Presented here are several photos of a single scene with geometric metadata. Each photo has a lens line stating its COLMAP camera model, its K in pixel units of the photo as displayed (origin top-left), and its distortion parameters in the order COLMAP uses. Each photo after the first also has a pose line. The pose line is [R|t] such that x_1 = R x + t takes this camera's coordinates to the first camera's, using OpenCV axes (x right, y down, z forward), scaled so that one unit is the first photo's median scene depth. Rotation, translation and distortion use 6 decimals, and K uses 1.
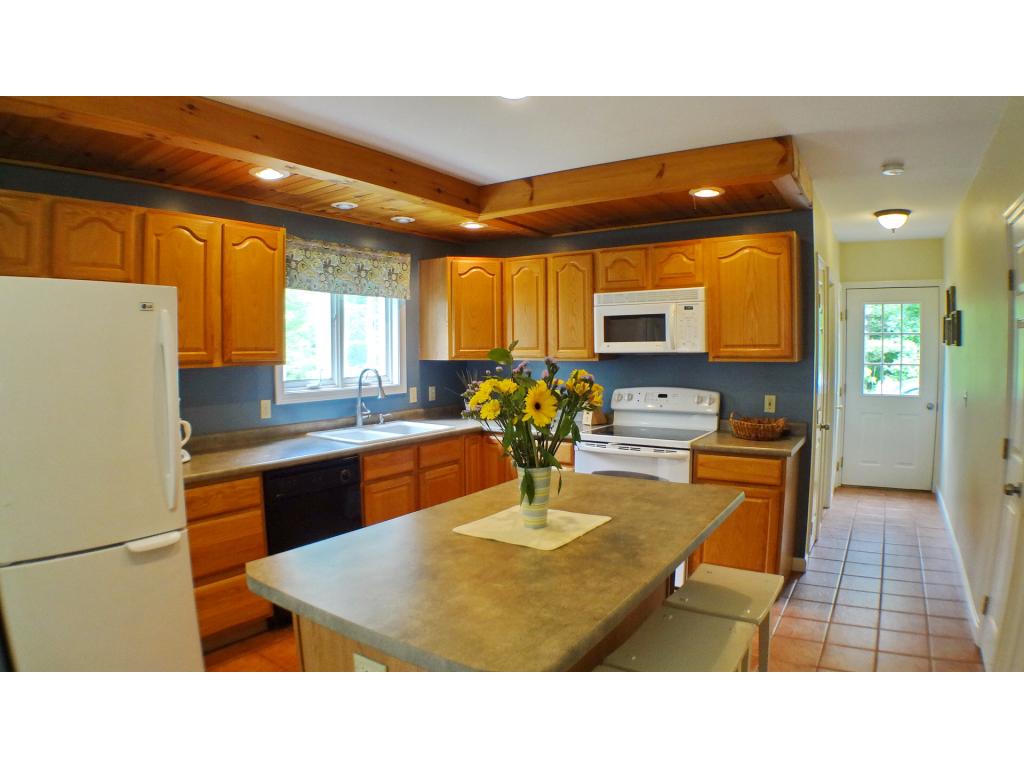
lens RADIAL K [[600.3, 0, 512.0], [0, 600.3, 384.0], [0, 0, 1]] dist [-0.201483, 0.046083]
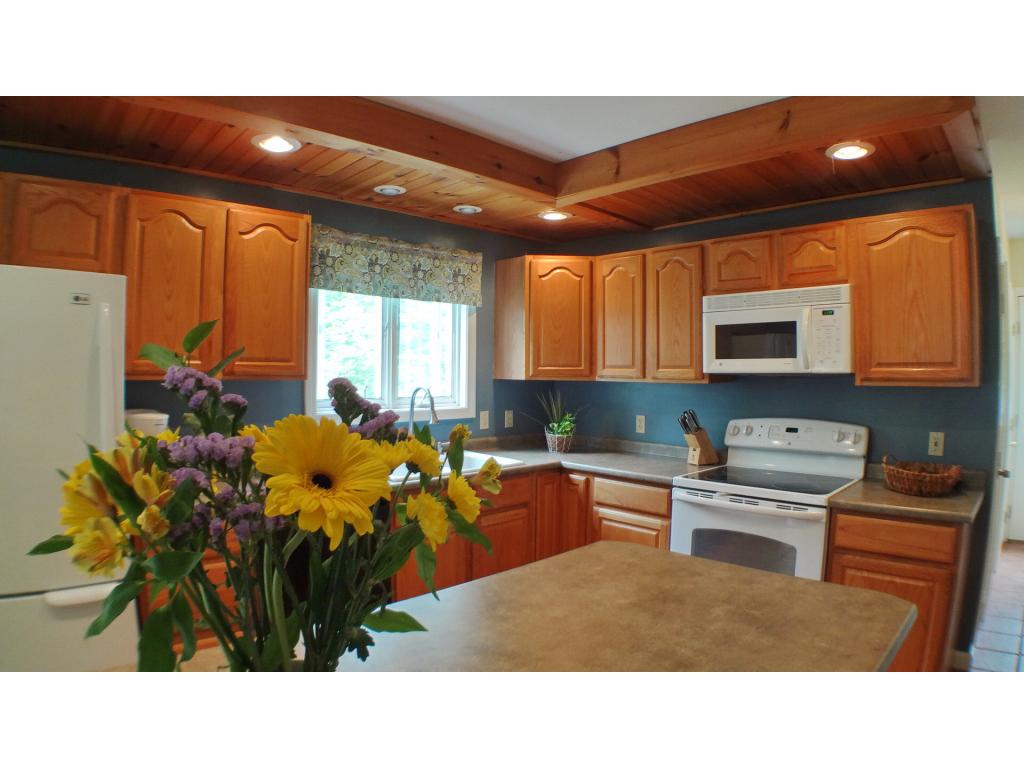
lens RADIAL K [[600.3, 0, 512.0], [0, 600.3, 384.0], [0, 0, 1]] dist [-0.201483, 0.046083]
pose [[0.977400, 0.017806, -0.210646, 0.060252], [-0.026002, 0.999006, -0.036200, -0.003690], [0.209792, 0.040860, 0.976892, 0.218086]]
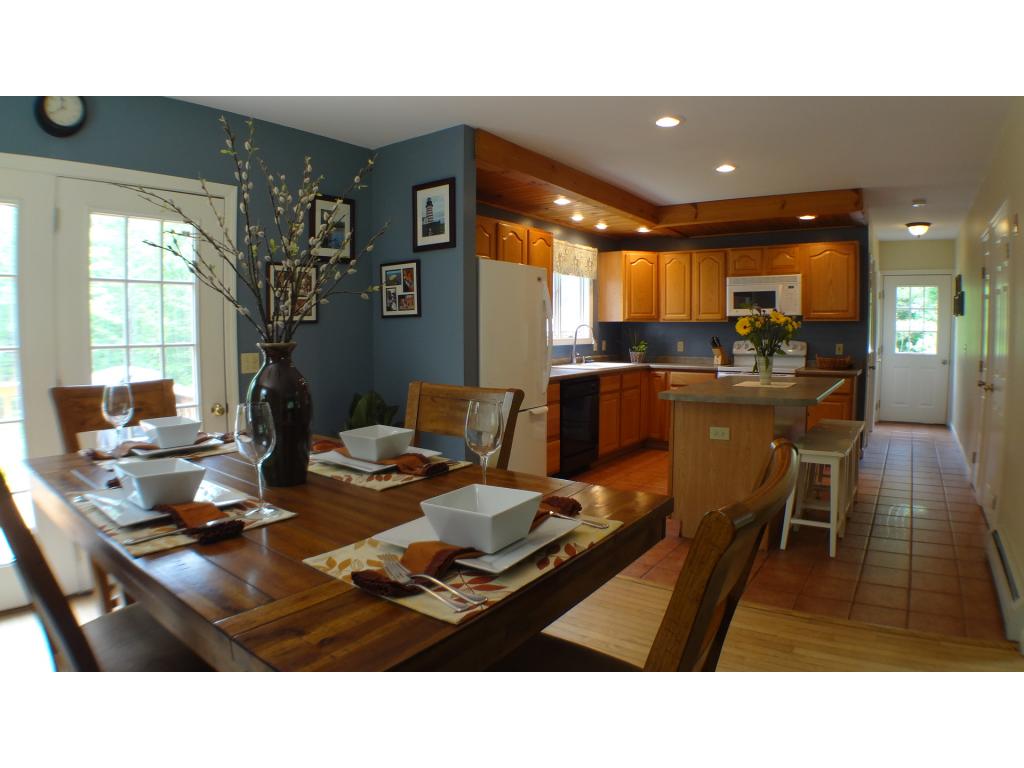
lens RADIAL K [[600.3, 0, 512.0], [0, 600.3, 384.0], [0, 0, 1]] dist [-0.201483, 0.046083]
pose [[0.999340, 0.002316, -0.036241, -0.382360], [-0.001356, 0.999648, 0.026484, 0.089088], [0.036290, -0.026418, 0.998992, -0.553429]]
